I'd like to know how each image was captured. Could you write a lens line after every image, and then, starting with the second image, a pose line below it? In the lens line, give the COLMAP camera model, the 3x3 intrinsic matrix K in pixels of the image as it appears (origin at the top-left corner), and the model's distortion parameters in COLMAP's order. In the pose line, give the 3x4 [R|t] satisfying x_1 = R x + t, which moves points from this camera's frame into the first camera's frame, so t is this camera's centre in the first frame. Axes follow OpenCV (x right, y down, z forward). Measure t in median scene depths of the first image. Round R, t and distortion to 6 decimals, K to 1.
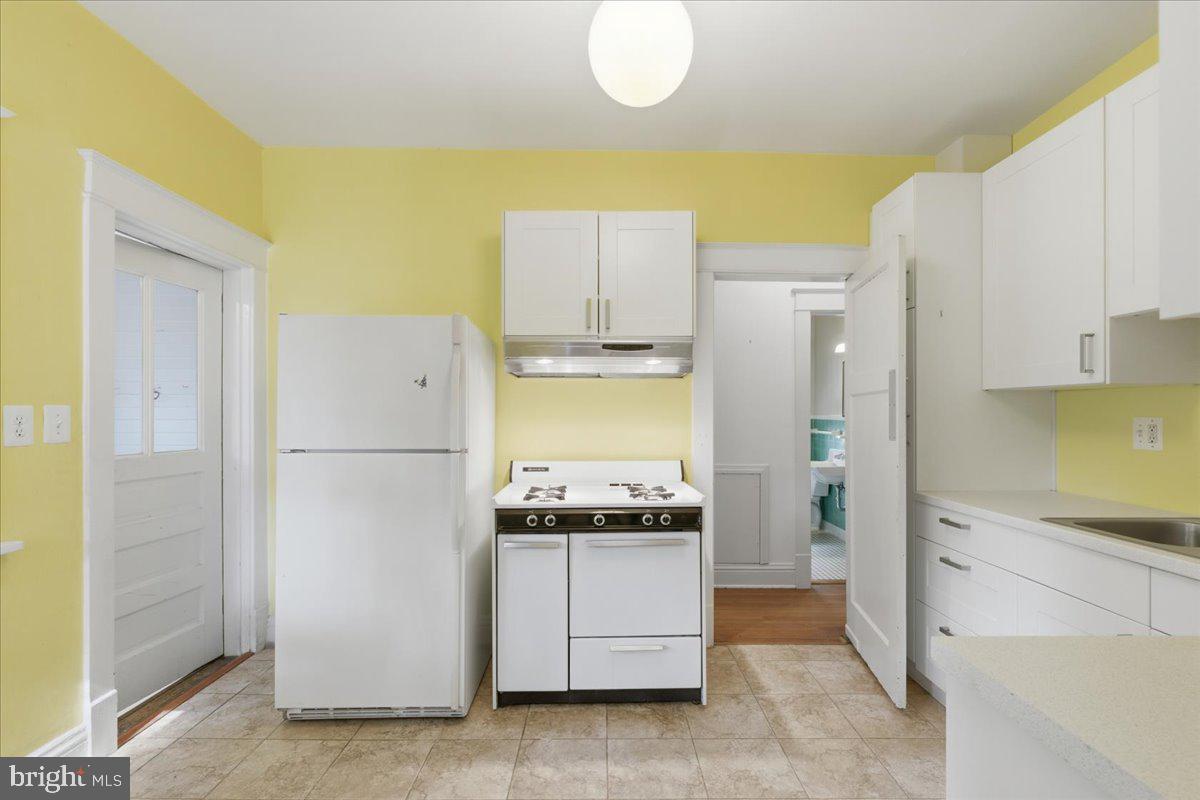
lens RADIAL K [[554.1, 0, 607.3], [0, 554.1, 410.2], [0, 0, 1]] dist [0.005001, 0.000855]
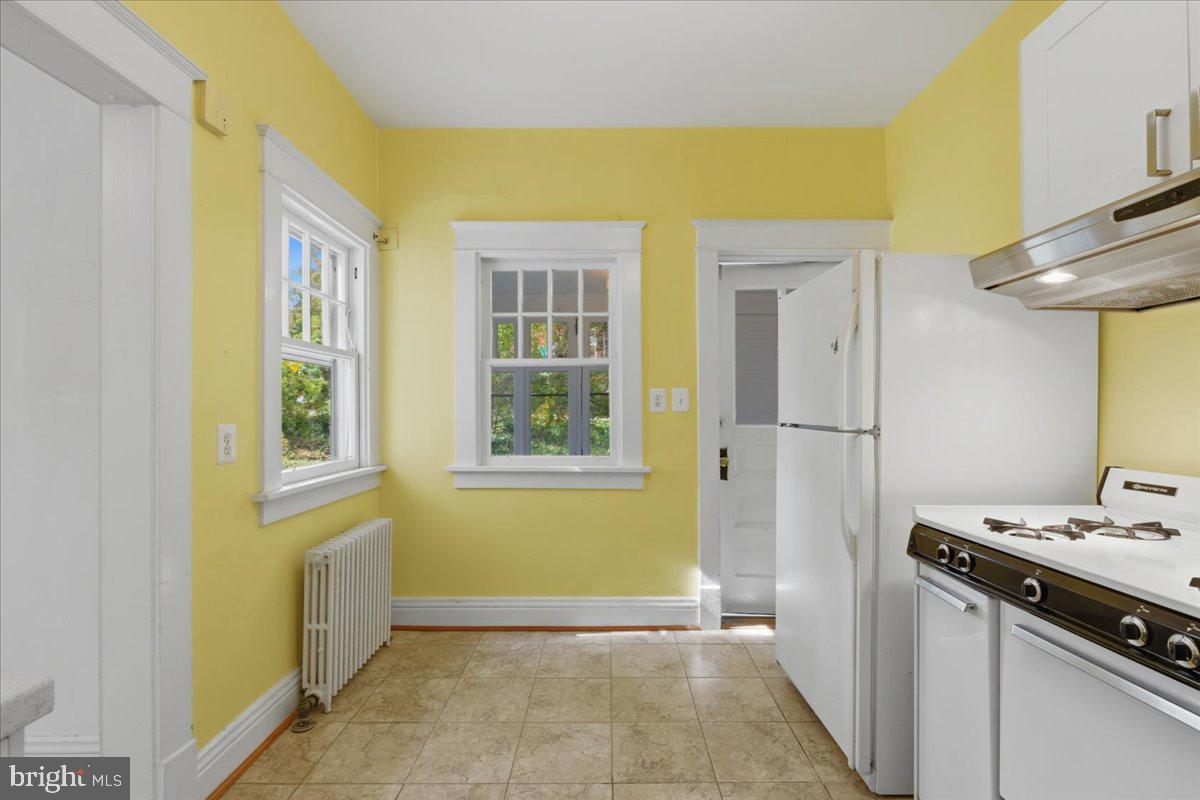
lens RADIAL K [[554.1, 0, 605.0], [0, 554.1, 400.0], [0, 0, 1]] dist [0.005001, 0.000855]
pose [[-0.007031, -0.015991, -0.999847, 0.510240], [0.005090, 0.999859, -0.016027, 0.042473], [0.999962, -0.005202, -0.006949, 0.675173]]
